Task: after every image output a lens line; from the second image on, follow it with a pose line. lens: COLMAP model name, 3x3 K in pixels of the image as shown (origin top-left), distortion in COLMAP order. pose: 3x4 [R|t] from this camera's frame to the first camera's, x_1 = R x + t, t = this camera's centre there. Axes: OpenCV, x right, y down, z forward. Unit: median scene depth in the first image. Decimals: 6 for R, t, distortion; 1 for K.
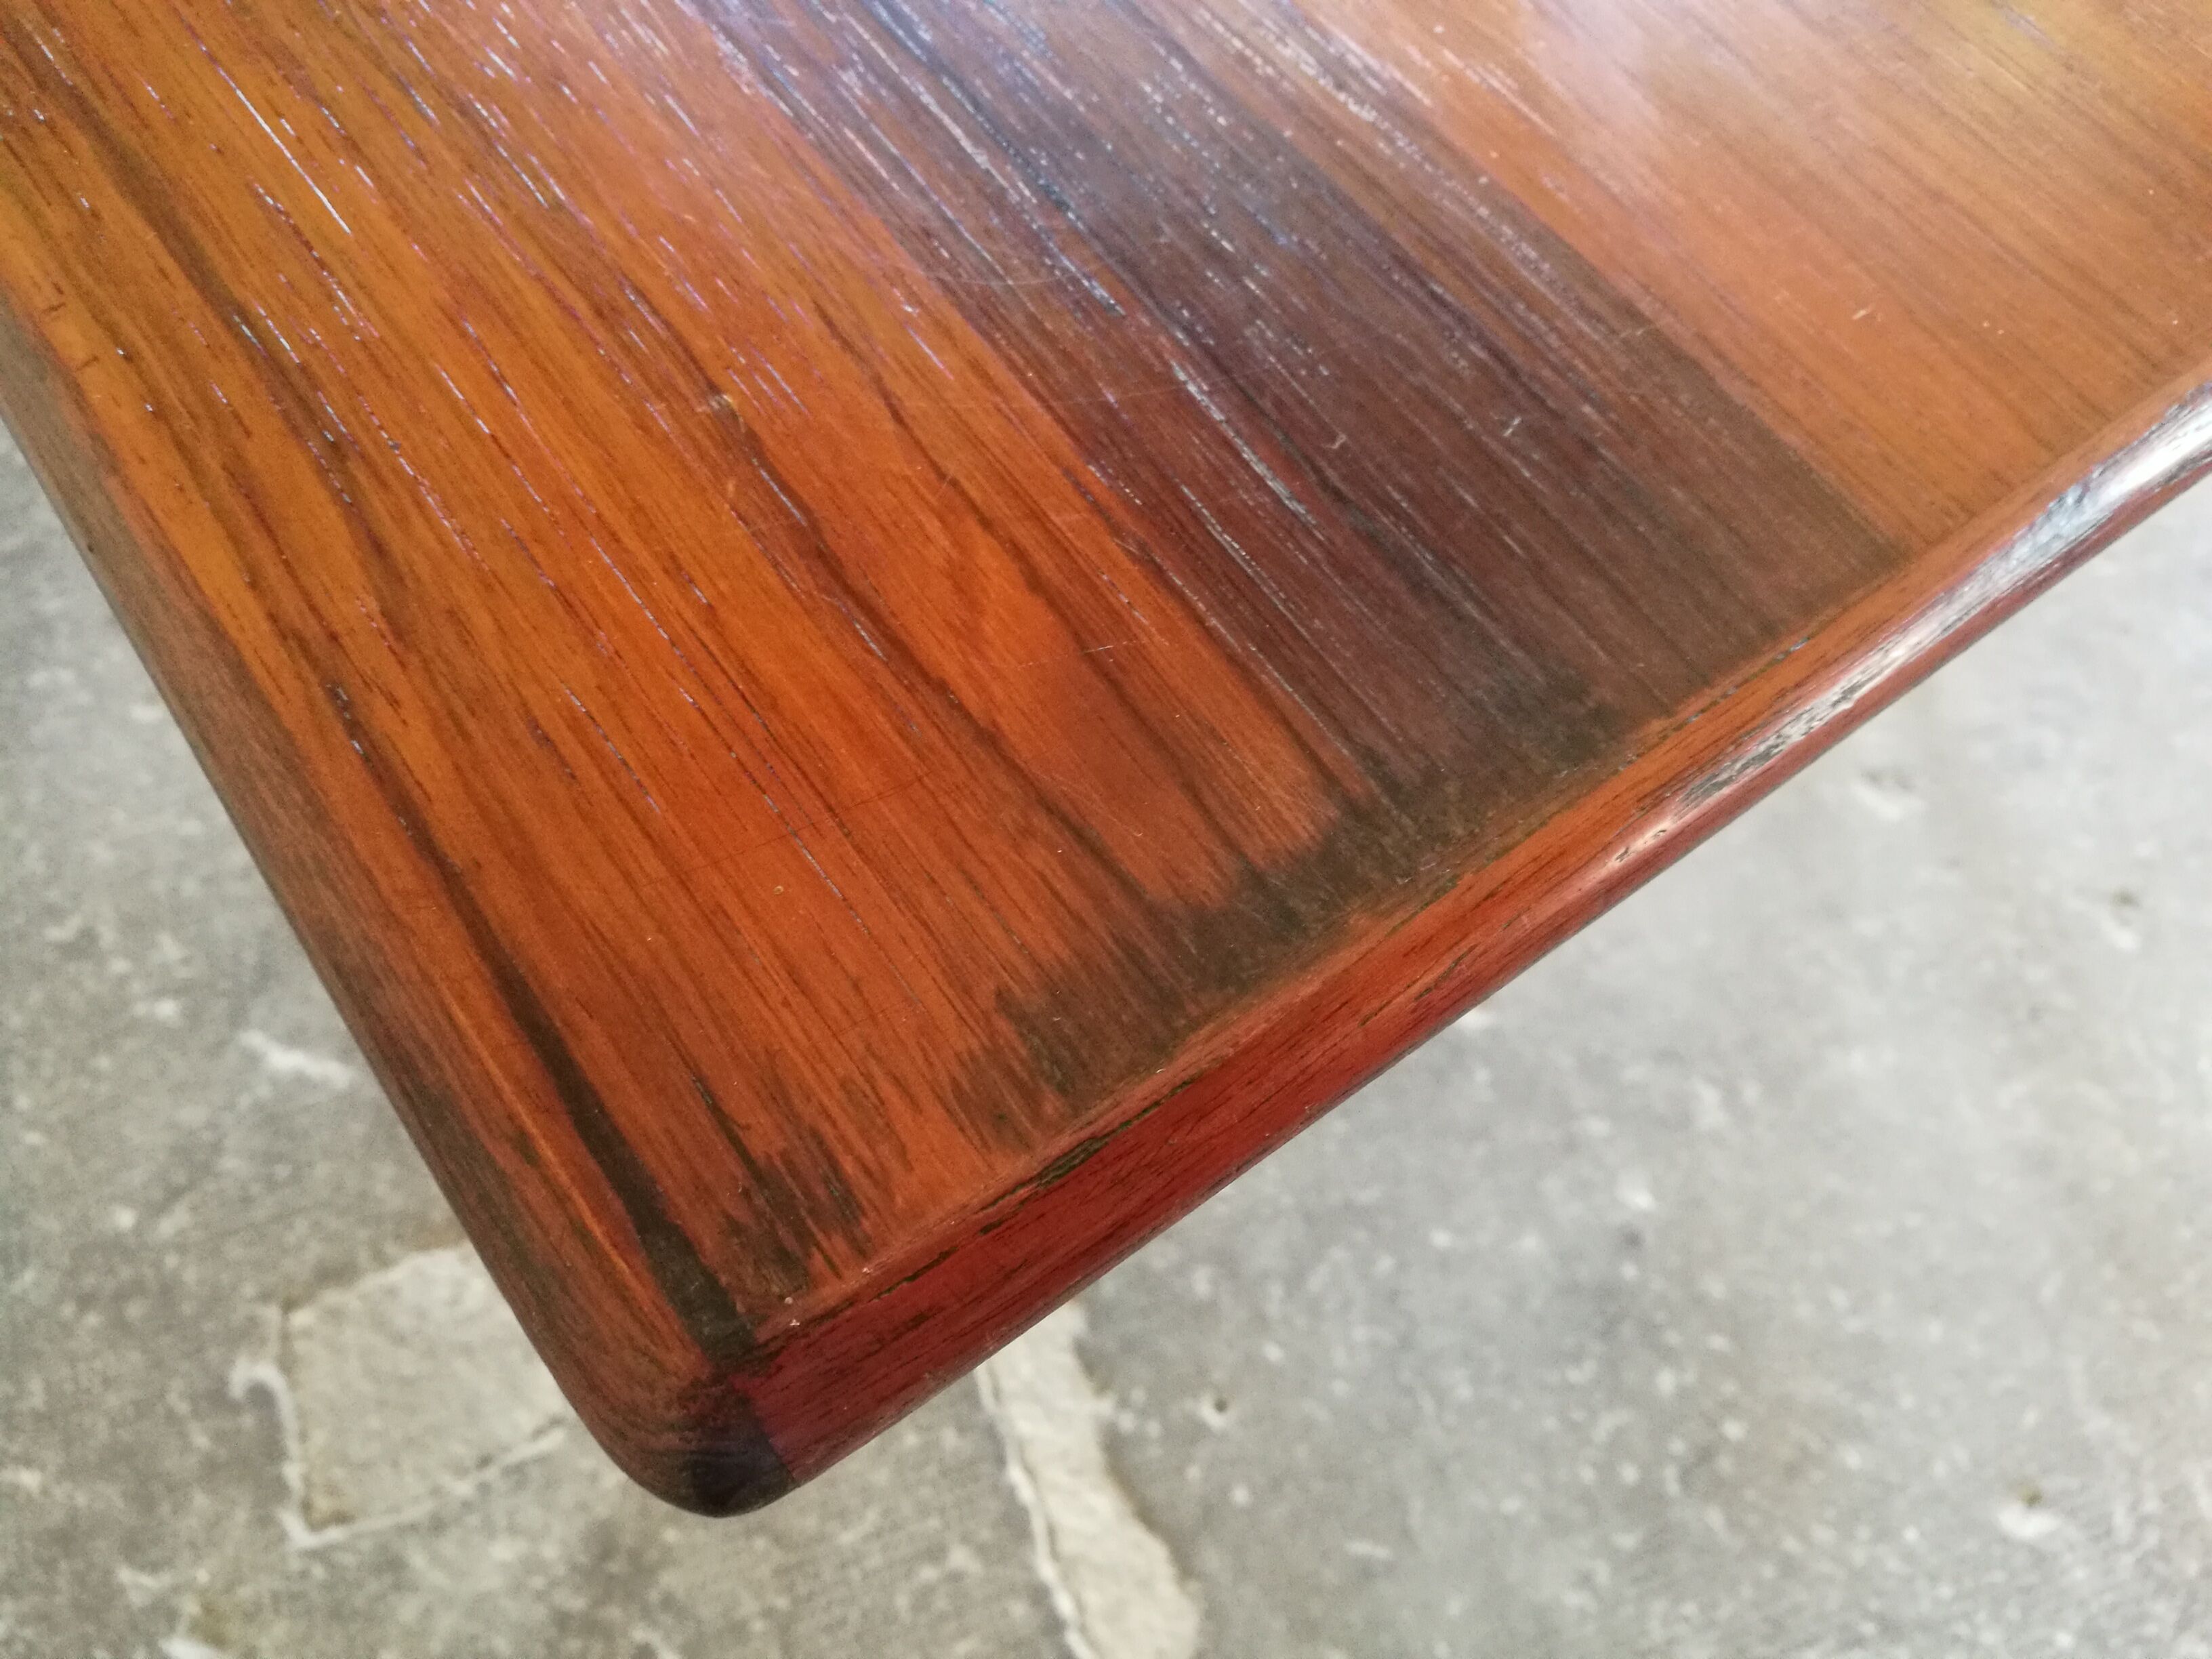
lens RADIAL K [[1758.2, 0, 1115.4], [0, 1758.2, 829.4], [0, 0, 1]] dist [-0.048054, 0.085609]
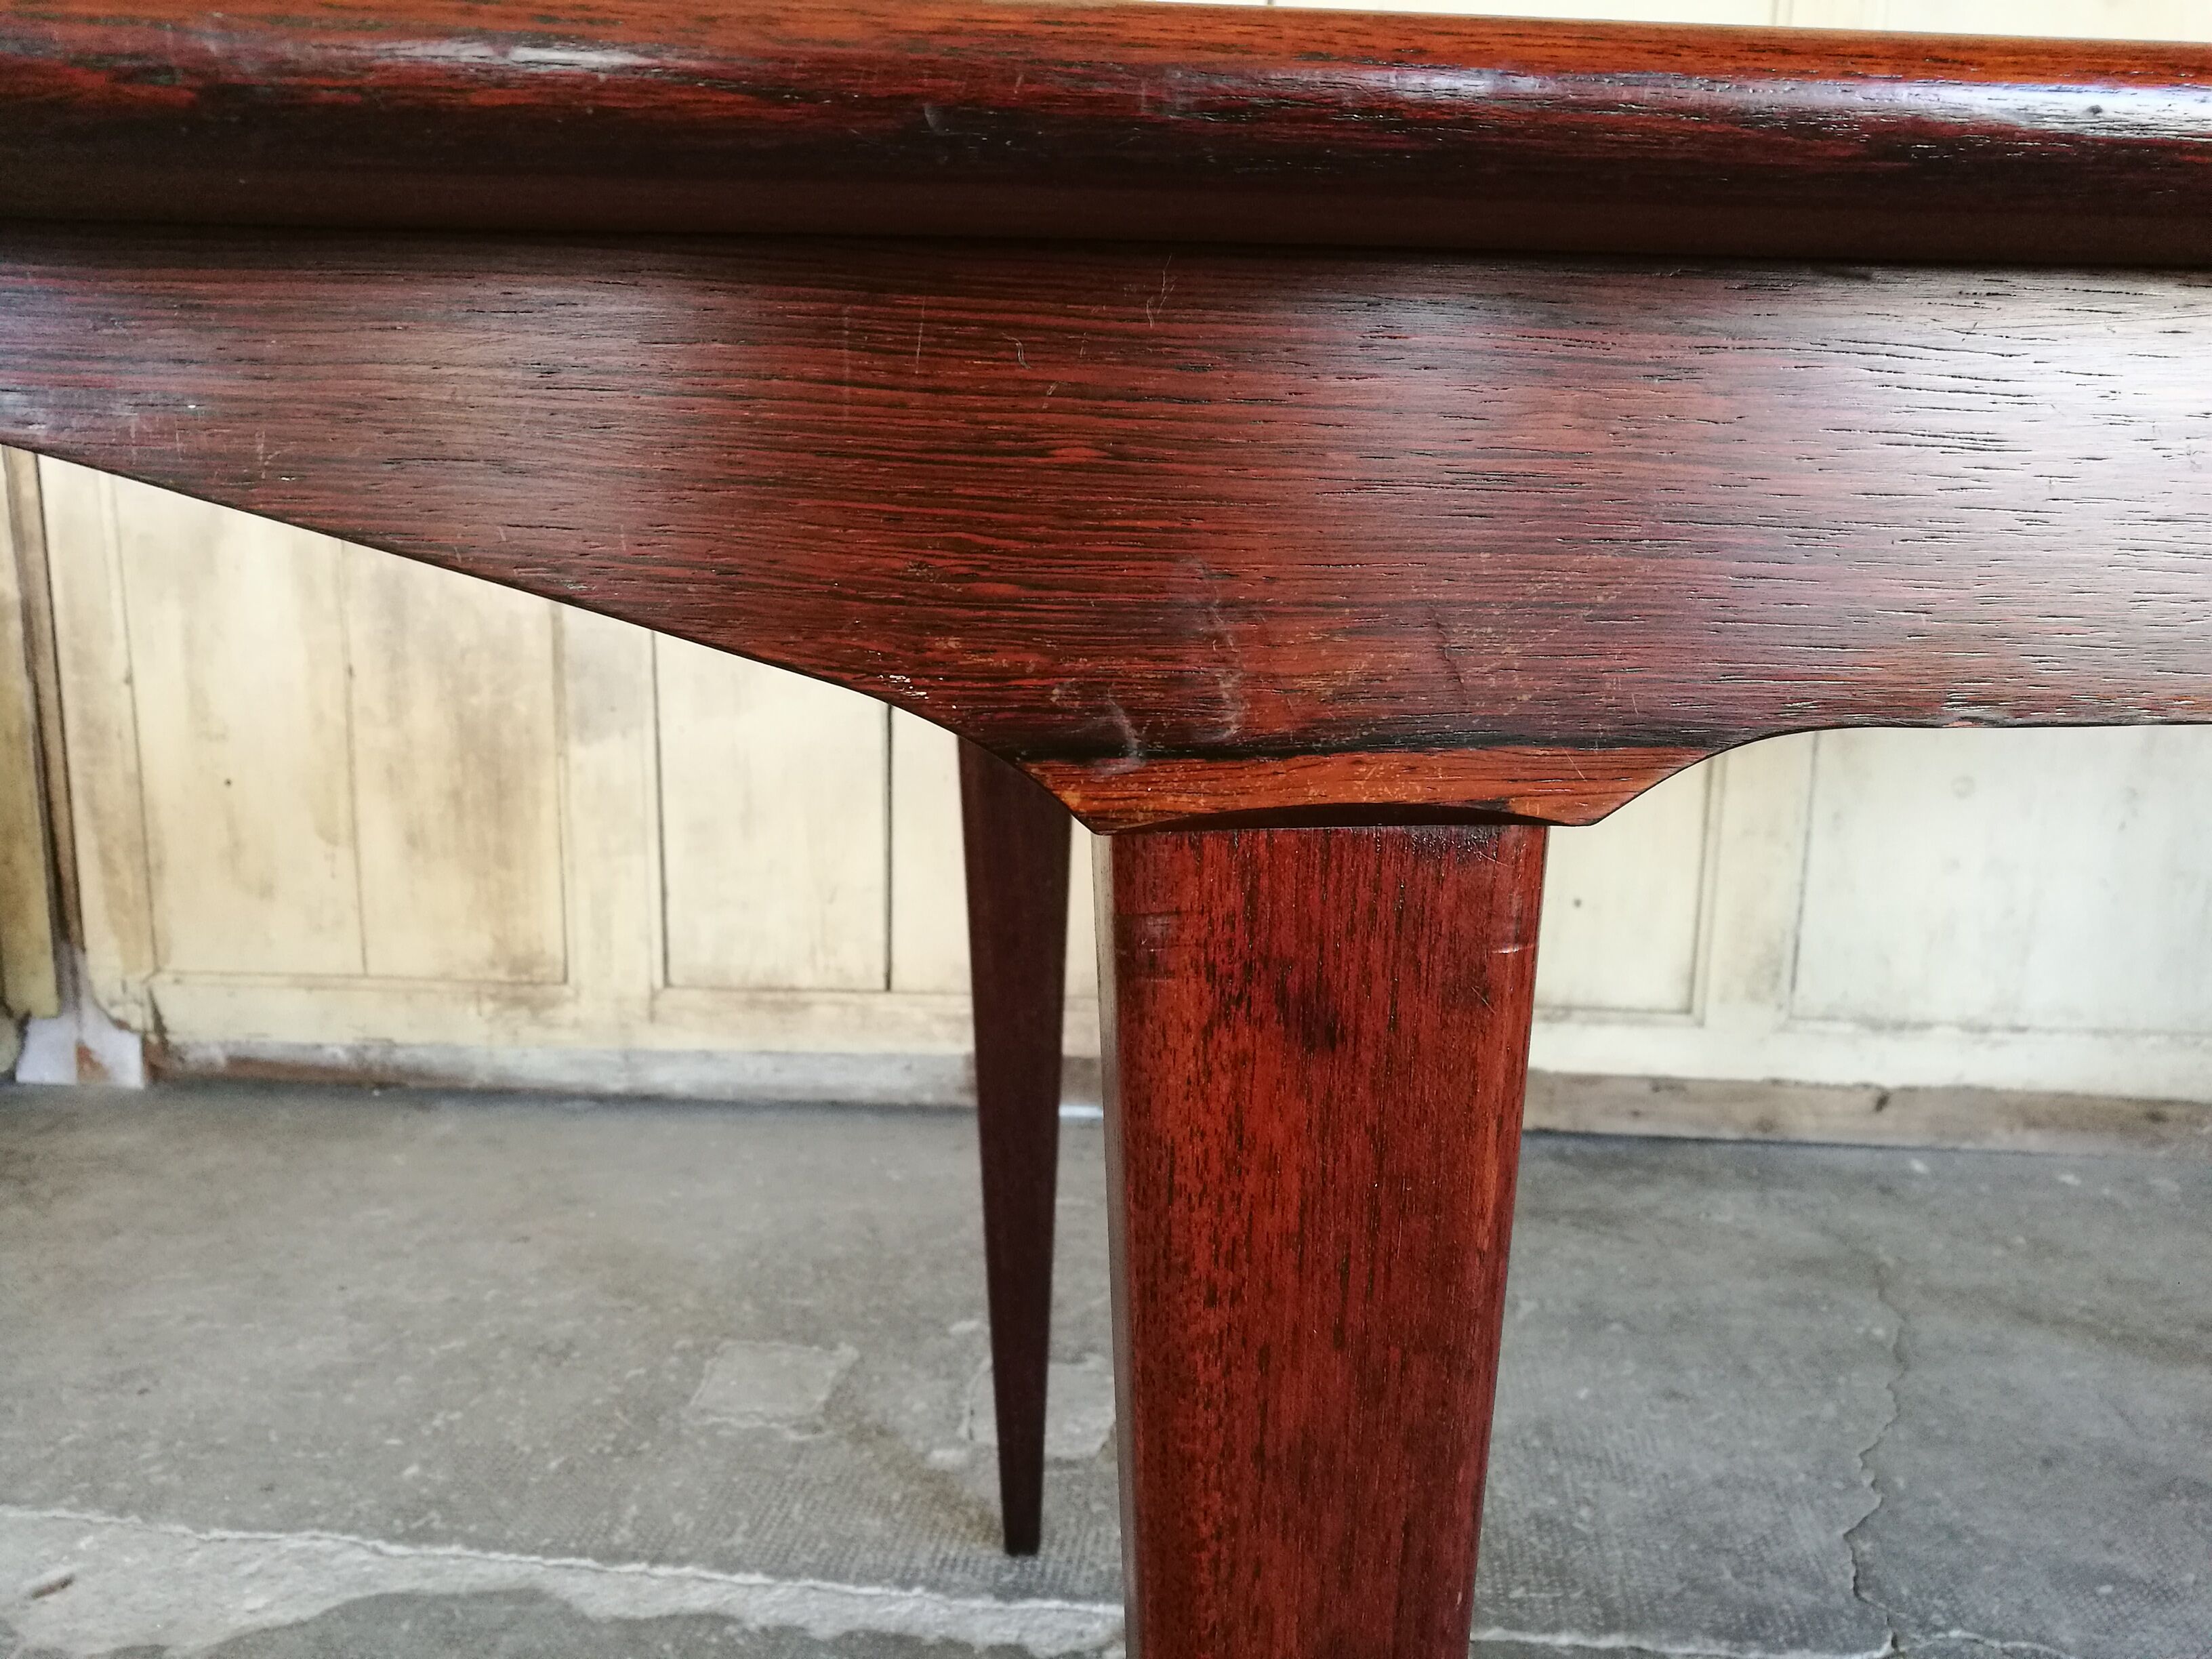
lens RADIAL K [[1780.0, 0, 1111.9], [0, 1780.0, 832.8], [0, 0, 1]] dist [-0.073749, 0.101089]
pose [[-0.478938, 0.108193, -0.871156, 0.917987], [-0.803336, 0.346092, 0.484635, -0.697971], [0.353934, 0.931941, -0.078841, 0.653335]]
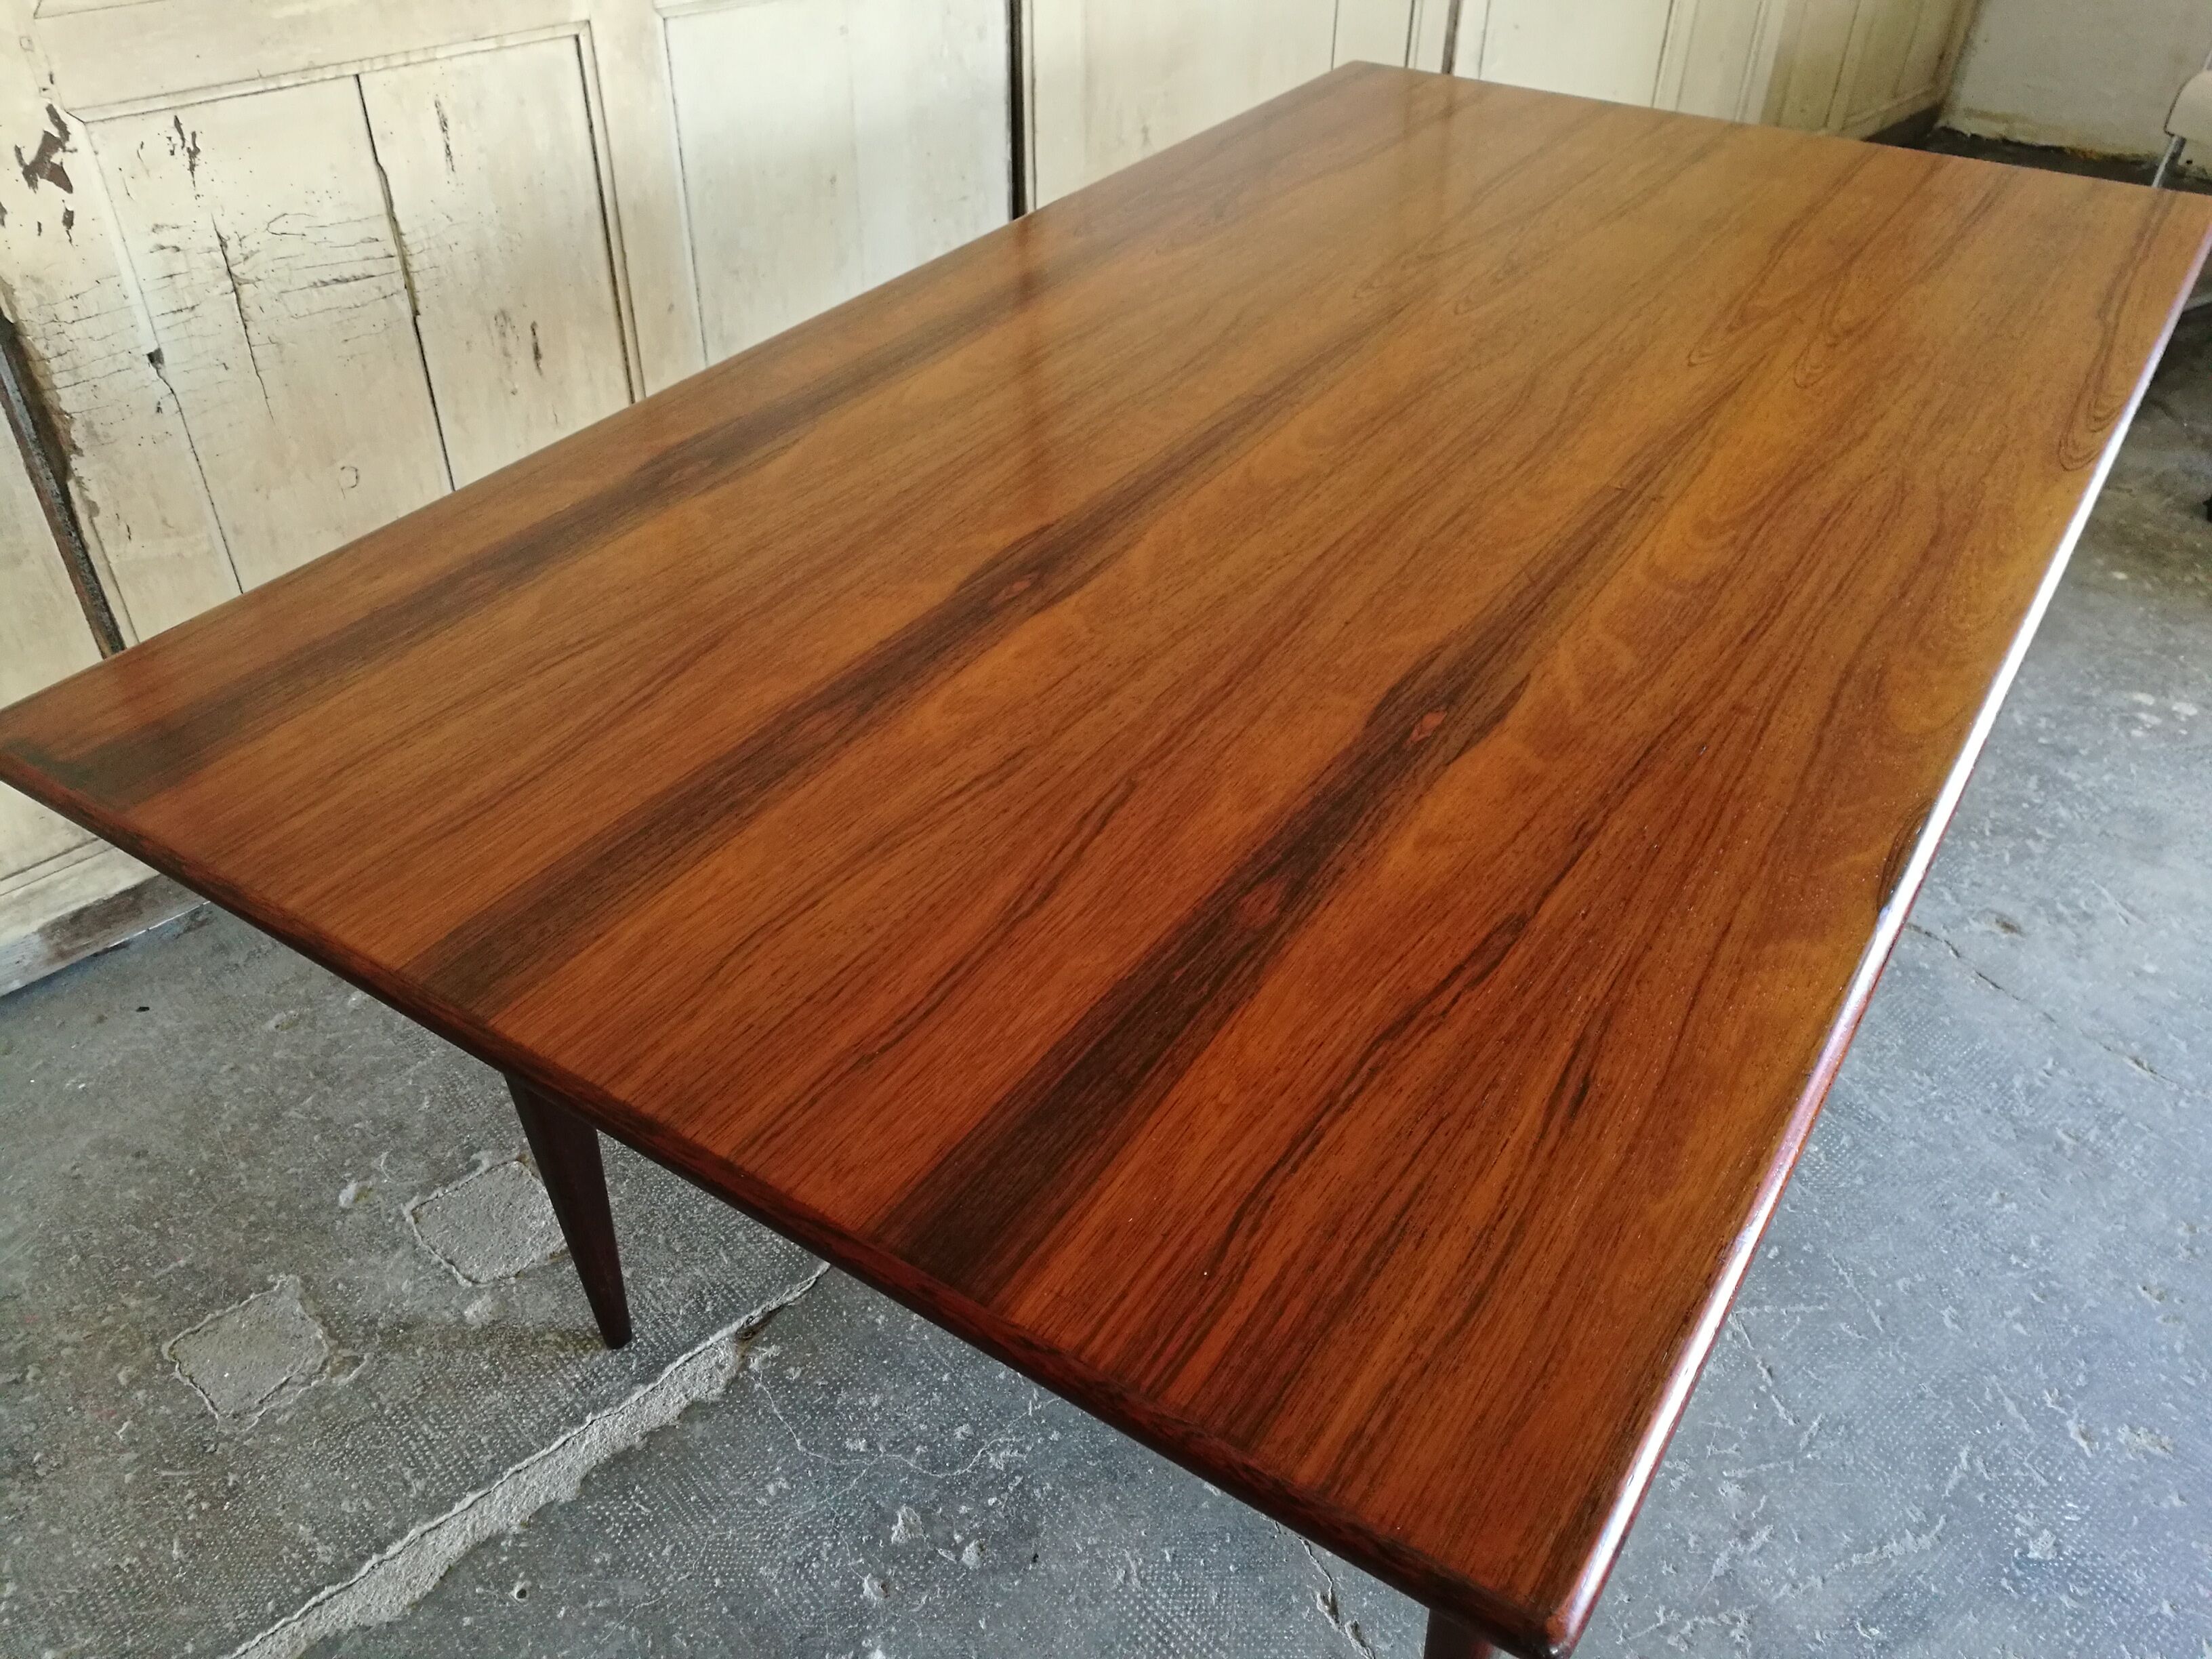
lens RADIAL K [[1766.3, 0, 1125.5], [0, 1766.3, 832.7], [0, 0, 1]] dist [-0.041894, 0.071721]
pose [[0.357279, 0.526043, -0.771771, 1.100873], [-0.832419, 0.554094, -0.007682, -0.480098], [0.423592, 0.645182, 0.635854, -0.200891]]
